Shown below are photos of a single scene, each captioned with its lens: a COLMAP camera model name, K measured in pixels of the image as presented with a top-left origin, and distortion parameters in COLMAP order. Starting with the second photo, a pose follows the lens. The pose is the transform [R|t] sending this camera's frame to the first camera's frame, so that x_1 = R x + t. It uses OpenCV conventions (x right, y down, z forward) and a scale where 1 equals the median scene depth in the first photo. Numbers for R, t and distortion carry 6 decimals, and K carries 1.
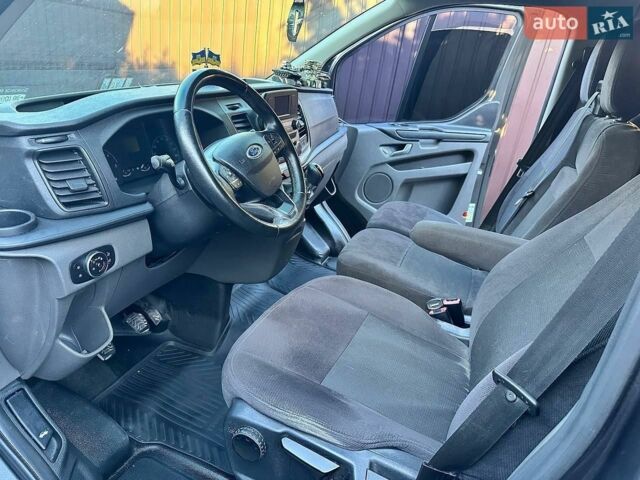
lens RADIAL K [[467.0, 0, 320.6], [0, 467.0, 239.2], [0, 0, 1]] dist [-0.015973, -0.011564]
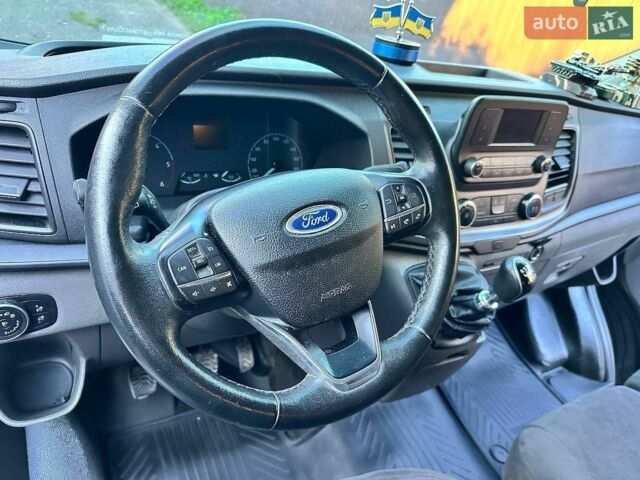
lens RADIAL K [[467.0, 0, 320.2], [0, 467.0, 243.5], [0, 0, 1]] dist [-0.015973, -0.011564]
pose [[0.765483, 0.349323, -0.540379, 0.068396], [-0.329385, 0.934162, 0.137284, -0.138770], [0.552758, 0.072904, 0.830147, 0.383852]]
